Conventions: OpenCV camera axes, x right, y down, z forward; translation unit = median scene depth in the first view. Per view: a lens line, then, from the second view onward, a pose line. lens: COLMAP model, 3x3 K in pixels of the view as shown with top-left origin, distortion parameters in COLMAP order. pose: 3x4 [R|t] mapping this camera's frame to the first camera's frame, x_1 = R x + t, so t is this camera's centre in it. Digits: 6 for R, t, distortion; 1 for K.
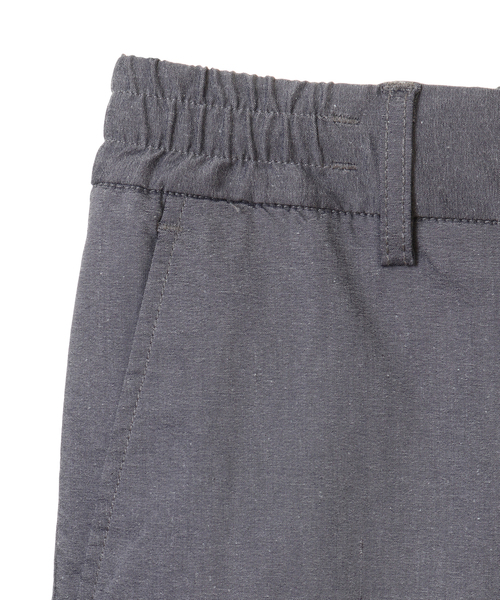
lens RADIAL K [[1257.1, 0, 250.1], [0, 1257.1, 299.0], [0, 0, 1]] dist [0.036817, 0.000000]
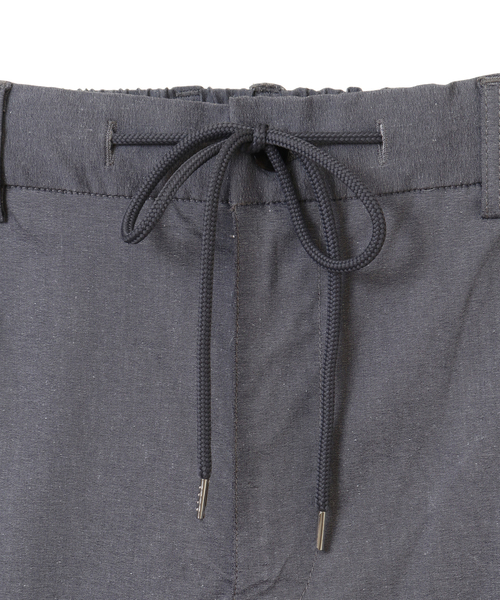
lens RADIAL K [[1084.2, 0, 249.8], [0, 1084.2, 301.3], [0, 0, 1]] dist [0.046671, 0.000000]
pose [[0.998802, 0.044811, -0.019665, 0.412009], [-0.044723, 0.998987, 0.004912, 0.038445], [0.019865, -0.004027, 0.999795, -0.122572]]
